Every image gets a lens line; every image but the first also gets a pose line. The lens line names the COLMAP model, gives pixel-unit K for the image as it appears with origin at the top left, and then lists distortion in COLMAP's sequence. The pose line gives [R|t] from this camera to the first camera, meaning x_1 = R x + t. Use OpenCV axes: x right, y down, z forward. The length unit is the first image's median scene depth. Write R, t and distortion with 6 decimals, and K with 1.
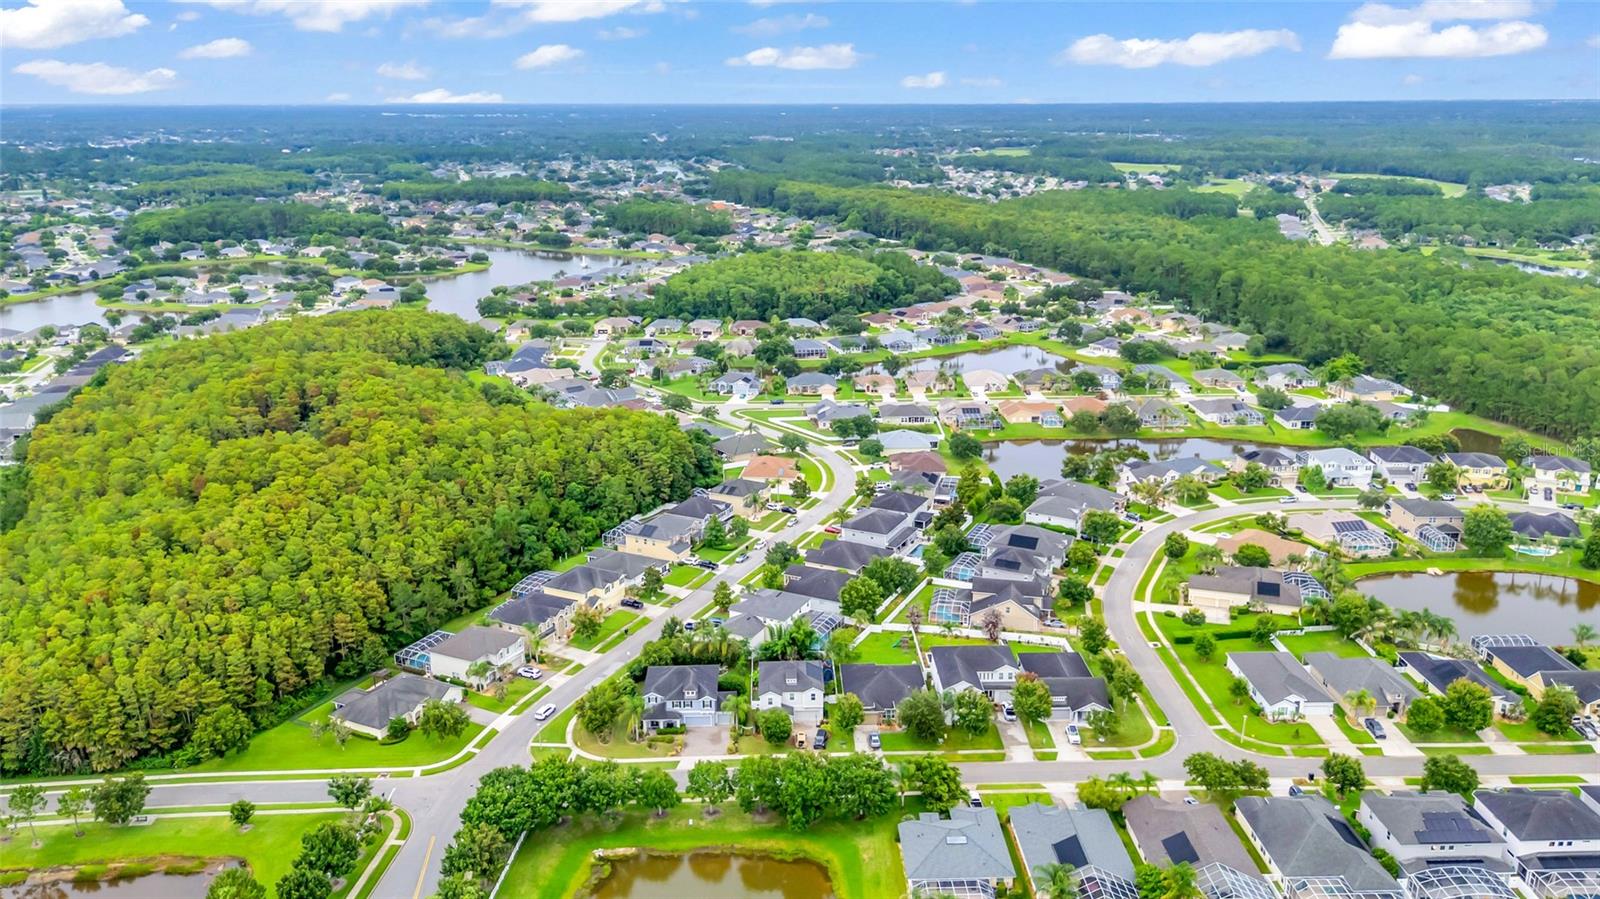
lens RADIAL K [[1188.9, 0, 800.0], [0, 1188.9, 449.5], [0, 0, 1]] dist [0.083527, -0.079091]
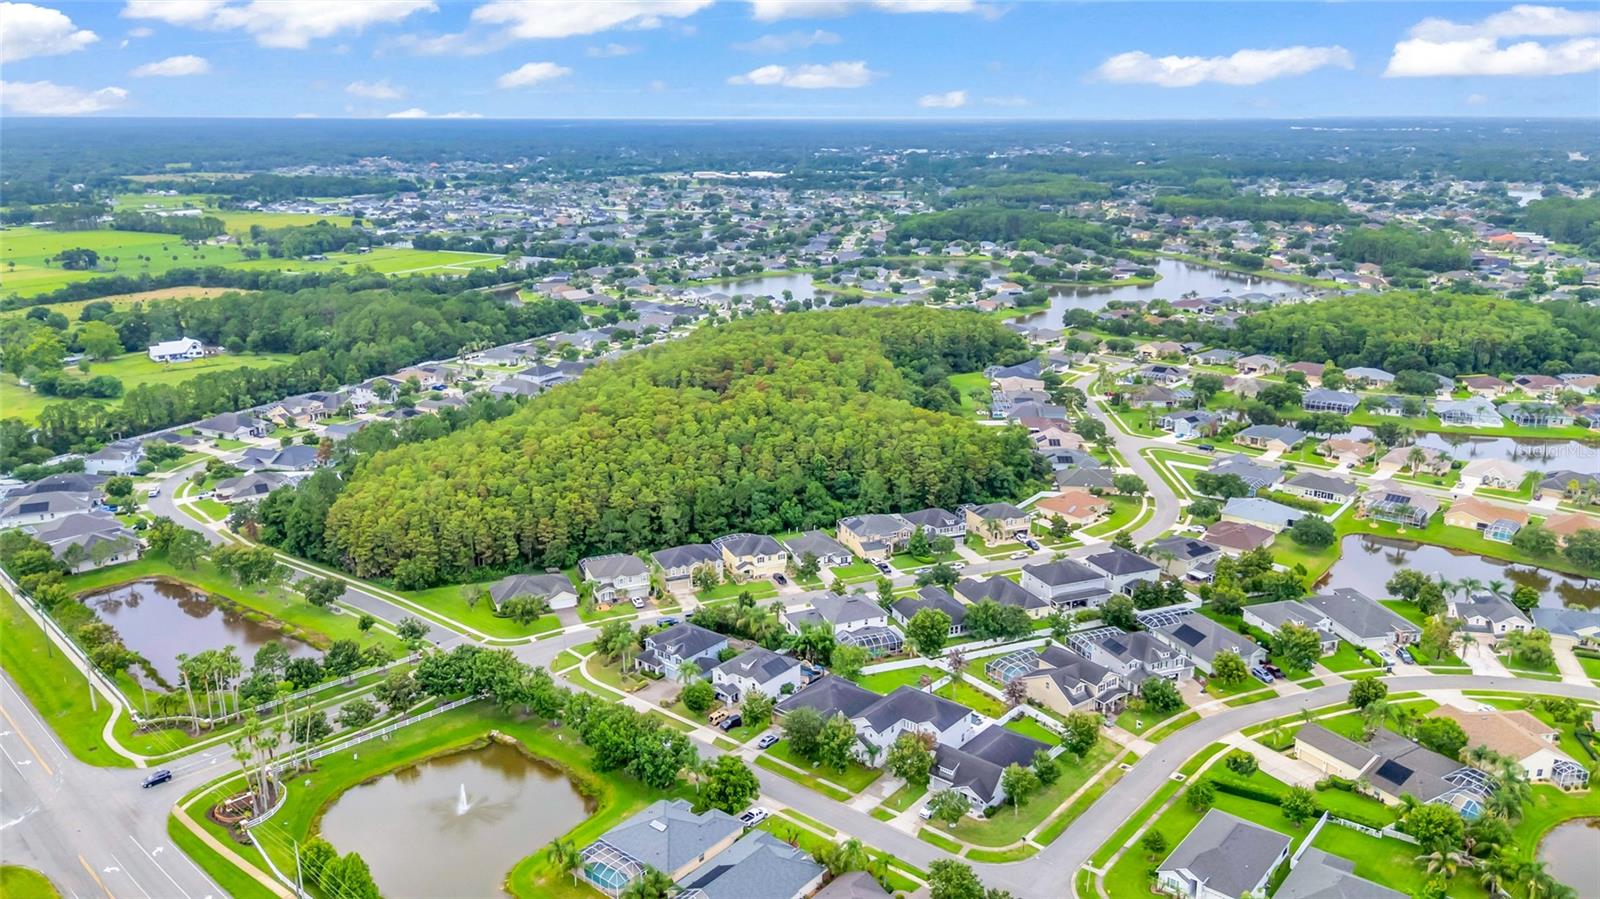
lens RADIAL K [[1183.8, 0, 802.6], [0, 1183.8, 464.3], [0, 0, 1]] dist [0.094980, -0.106360]
pose [[0.756832, 0.193972, -0.624164, 0.369086], [-0.193185, 0.978670, 0.069894, -0.036730], [0.624408, 0.067681, 0.778161, 0.112061]]
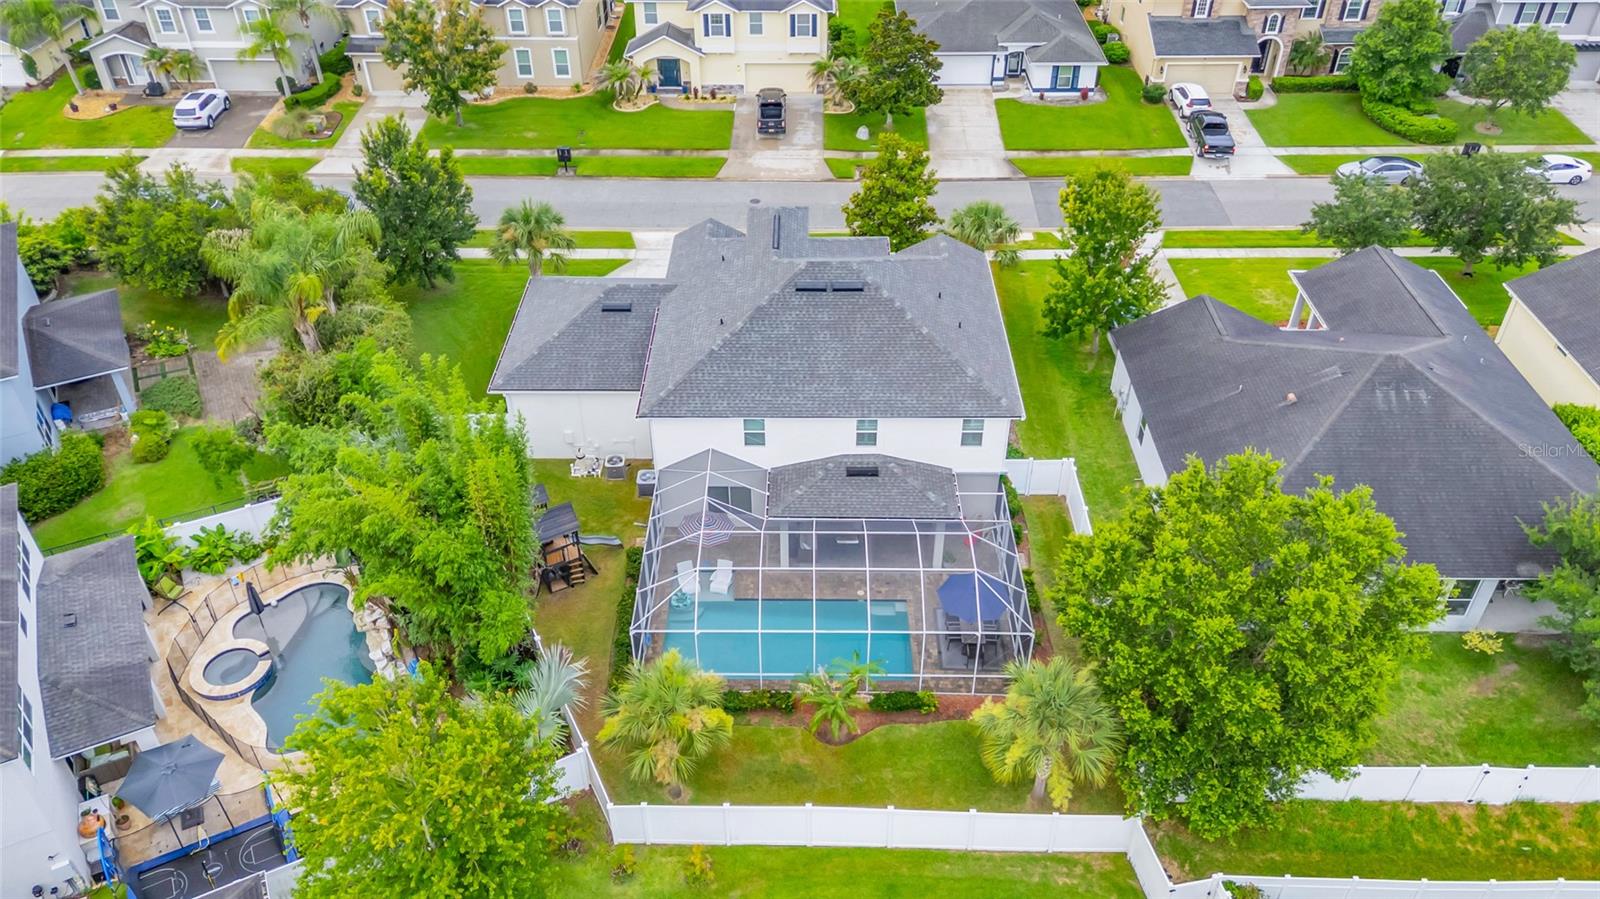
lens RADIAL K [[1188.9, 0, 800.0], [0, 1188.9, 449.5], [0, 0, 1]] dist [0.083527, -0.079091]
pose [[0.441928, 0.553831, -0.705671, 0.072769], [-0.260218, 0.831978, 0.489999, 0.038842], [0.858479, -0.032916, 0.511791, 0.597786]]
